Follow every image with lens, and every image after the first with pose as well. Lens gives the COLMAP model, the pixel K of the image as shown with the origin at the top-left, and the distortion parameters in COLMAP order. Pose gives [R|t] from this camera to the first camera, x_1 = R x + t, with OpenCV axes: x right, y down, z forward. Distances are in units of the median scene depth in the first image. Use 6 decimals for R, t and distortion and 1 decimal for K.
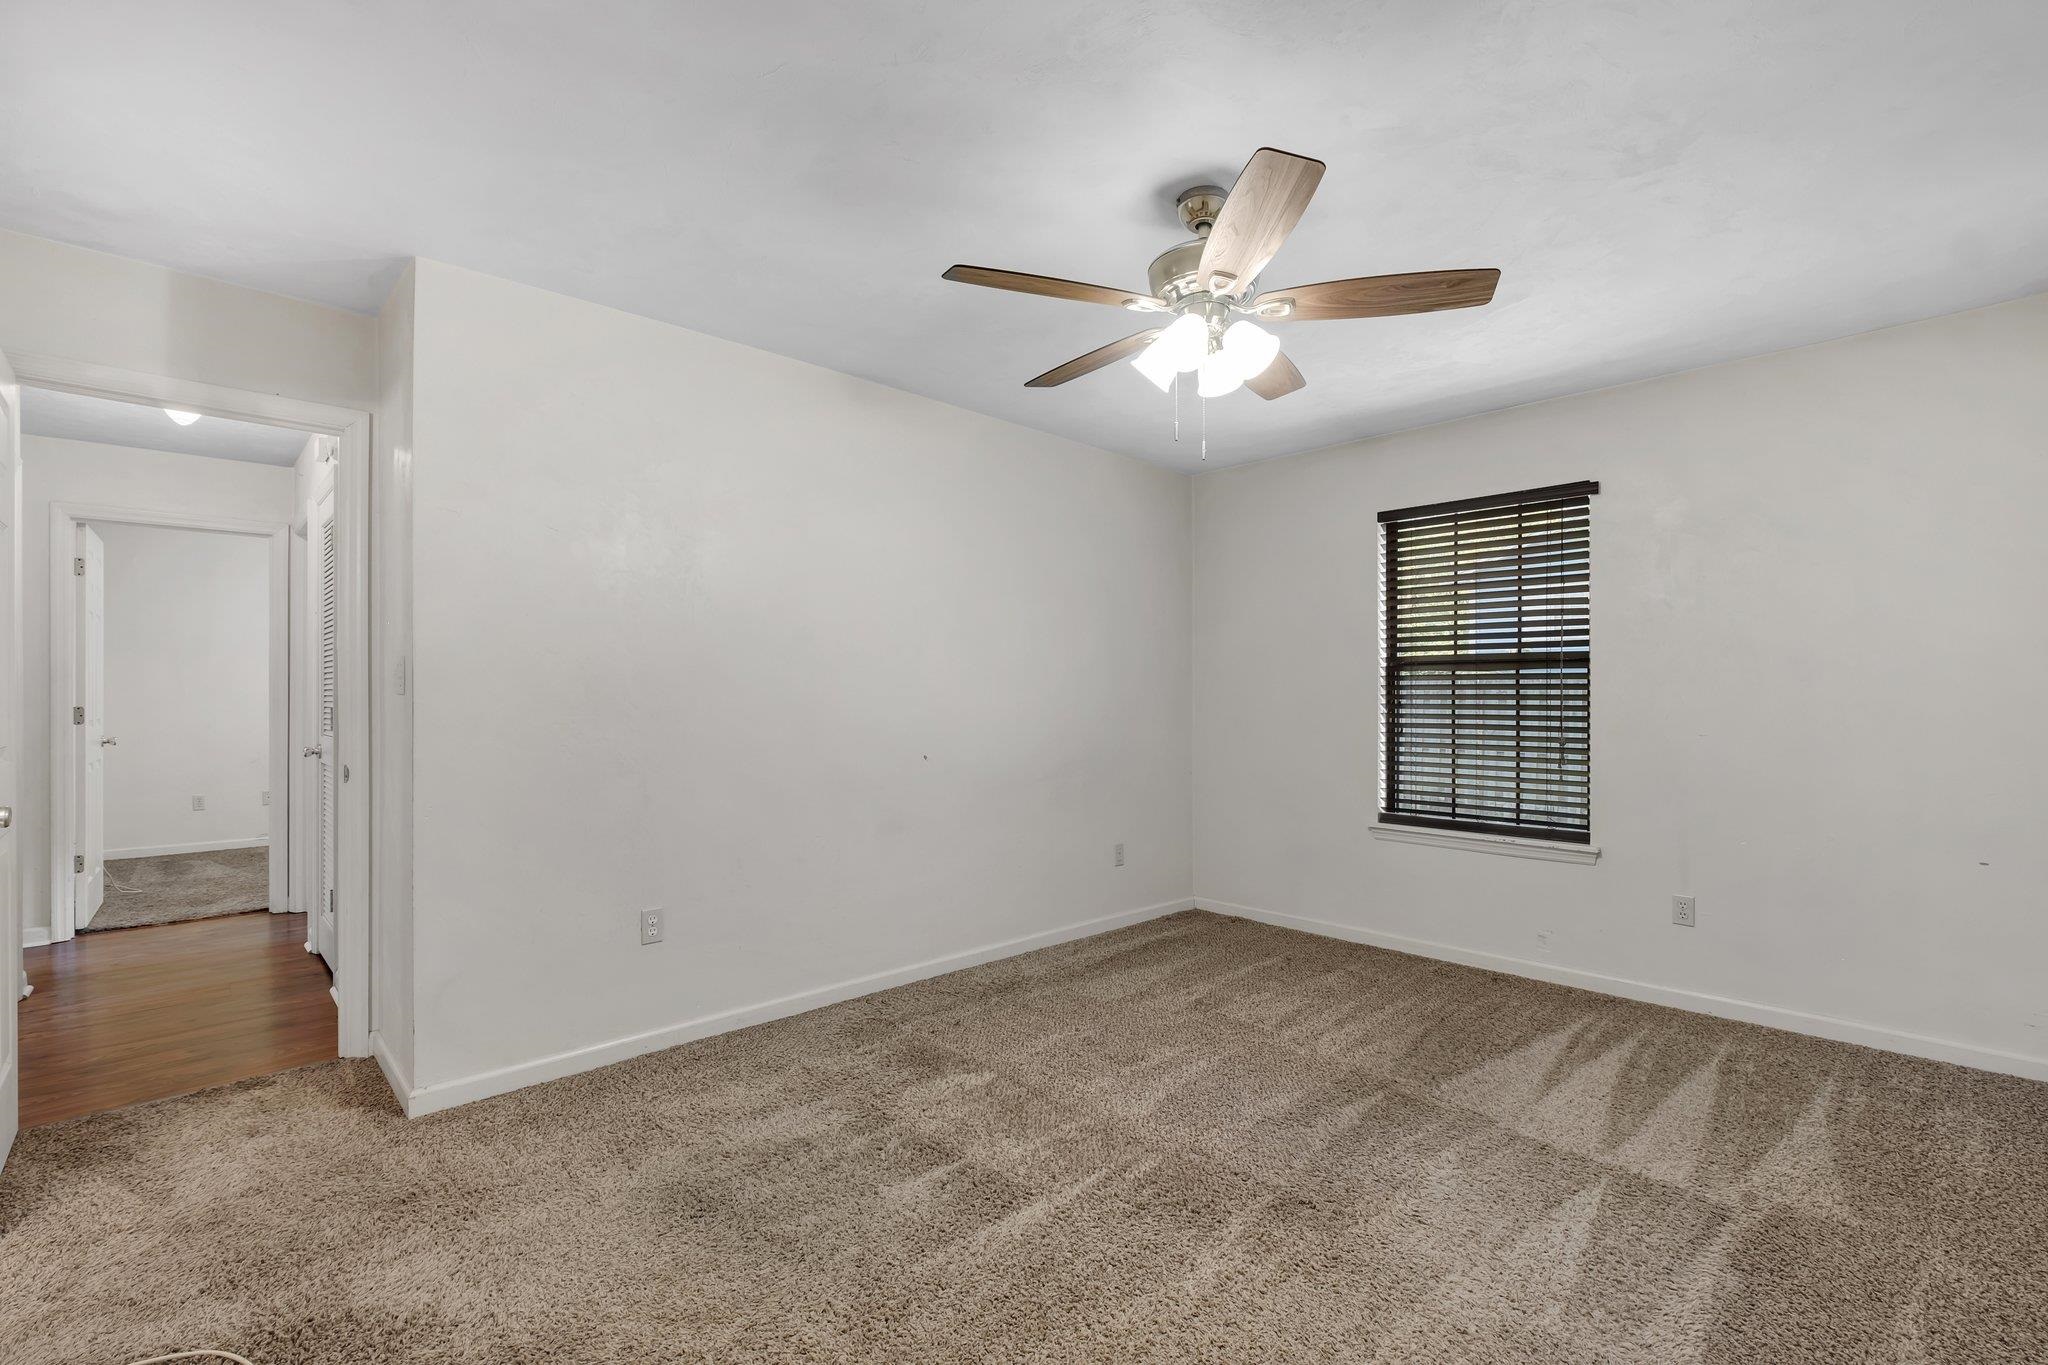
lens RADIAL K [[910.4, 0, 1024.5], [0, 910.4, 670.3], [0, 0, 1]] dist [-0.001935, -0.000123]
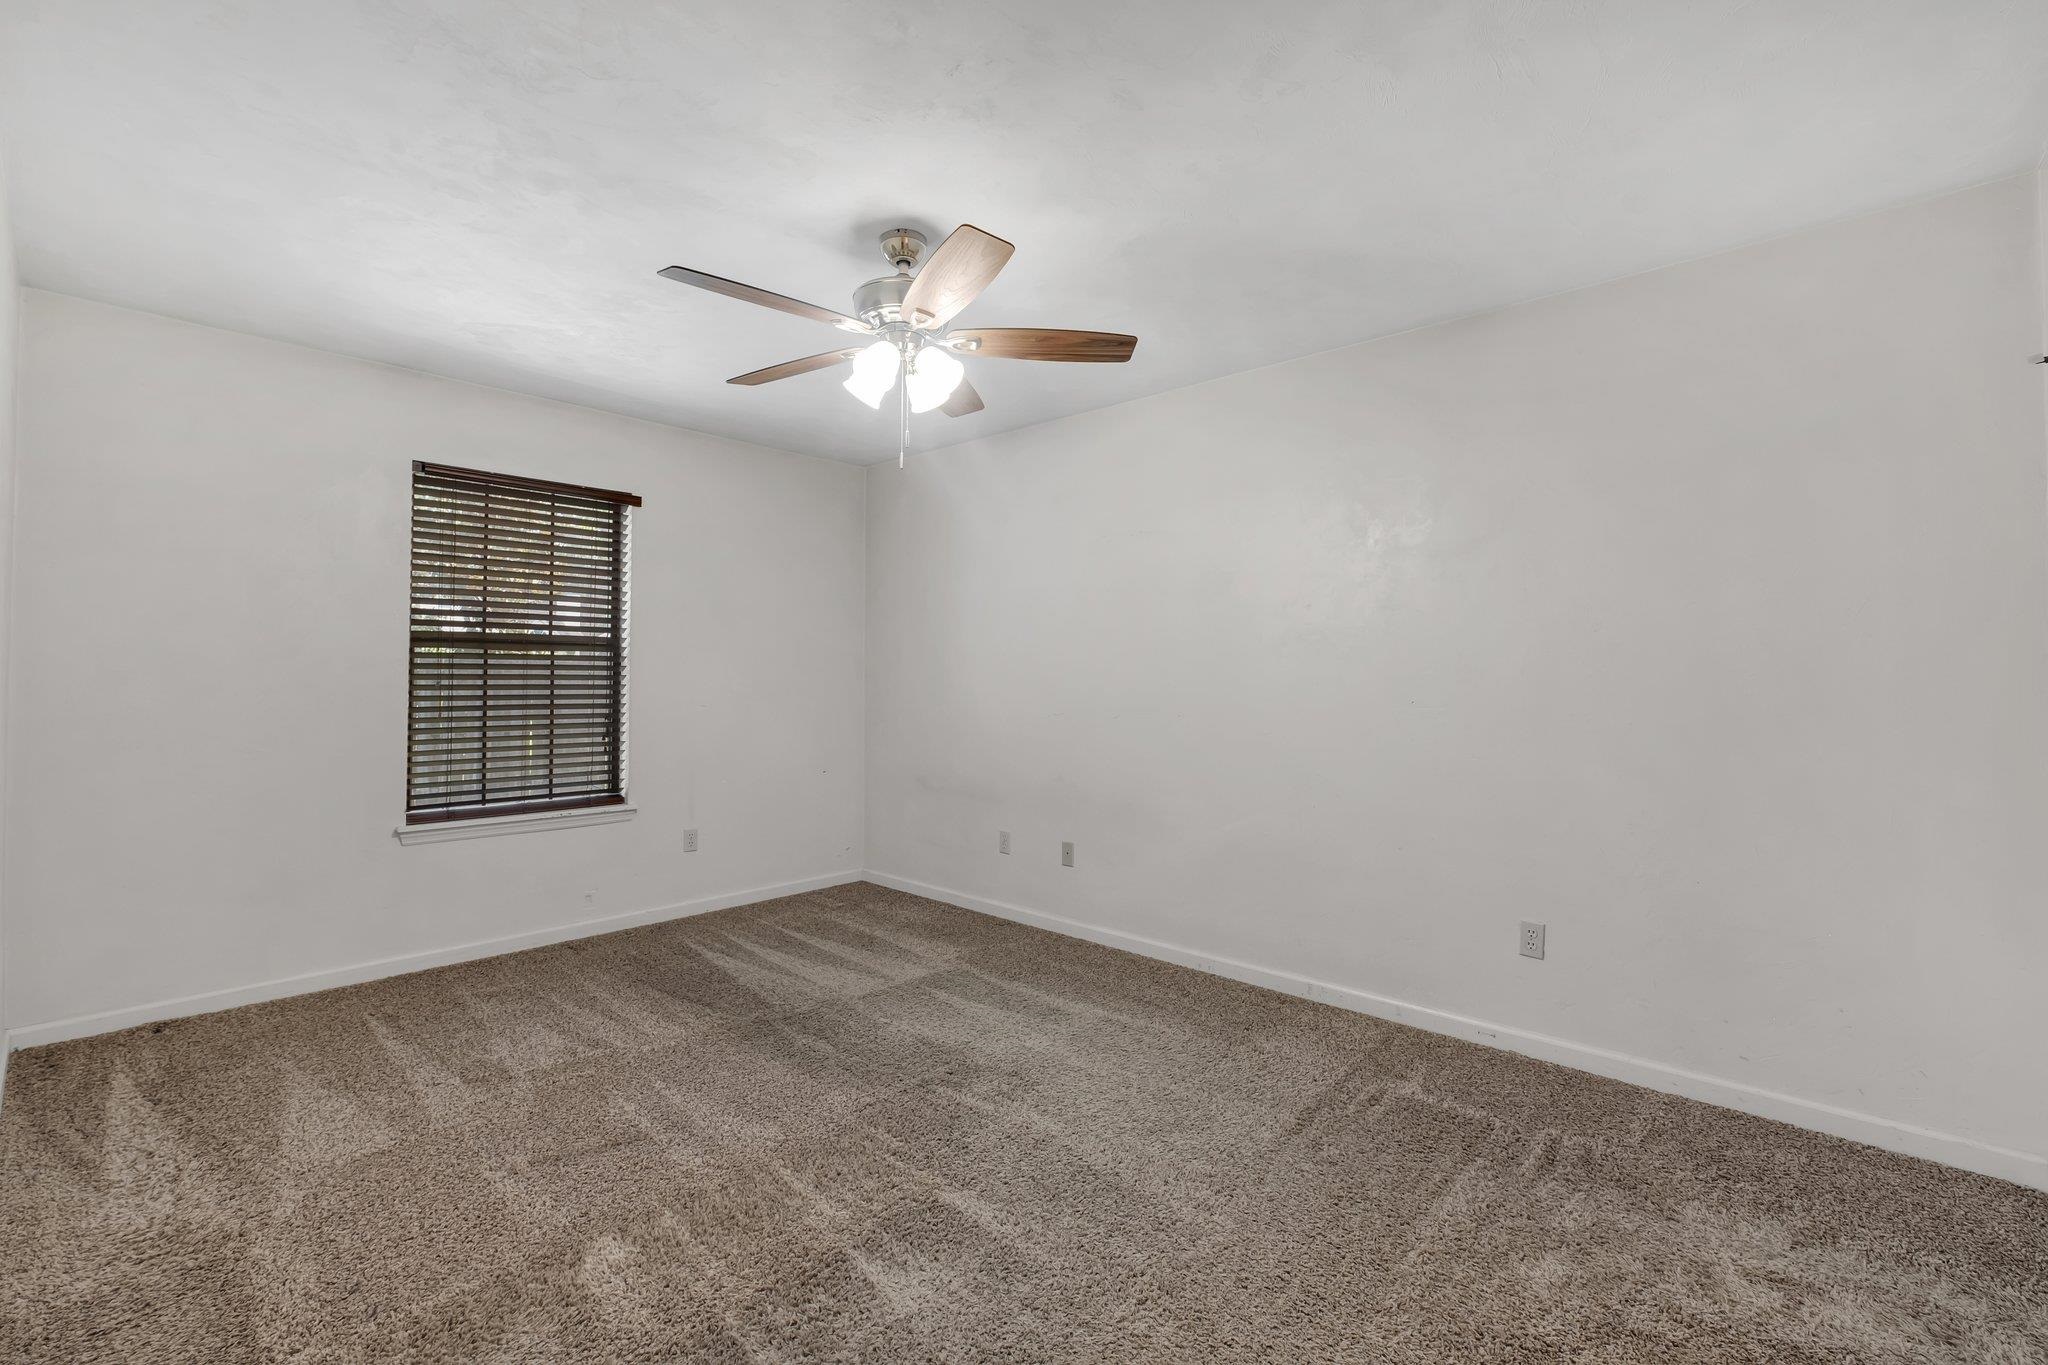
lens RADIAL K [[893.4, 0, 1017.9], [0, 893.4, 676.3], [0, 0, 1]] dist [-0.003114, -0.000570]
pose [[-0.063371, 0.003696, 0.997983, -0.568127], [-0.034387, 0.999391, -0.005885, 0.017732], [-0.997397, -0.034690, -0.063205, 0.594892]]
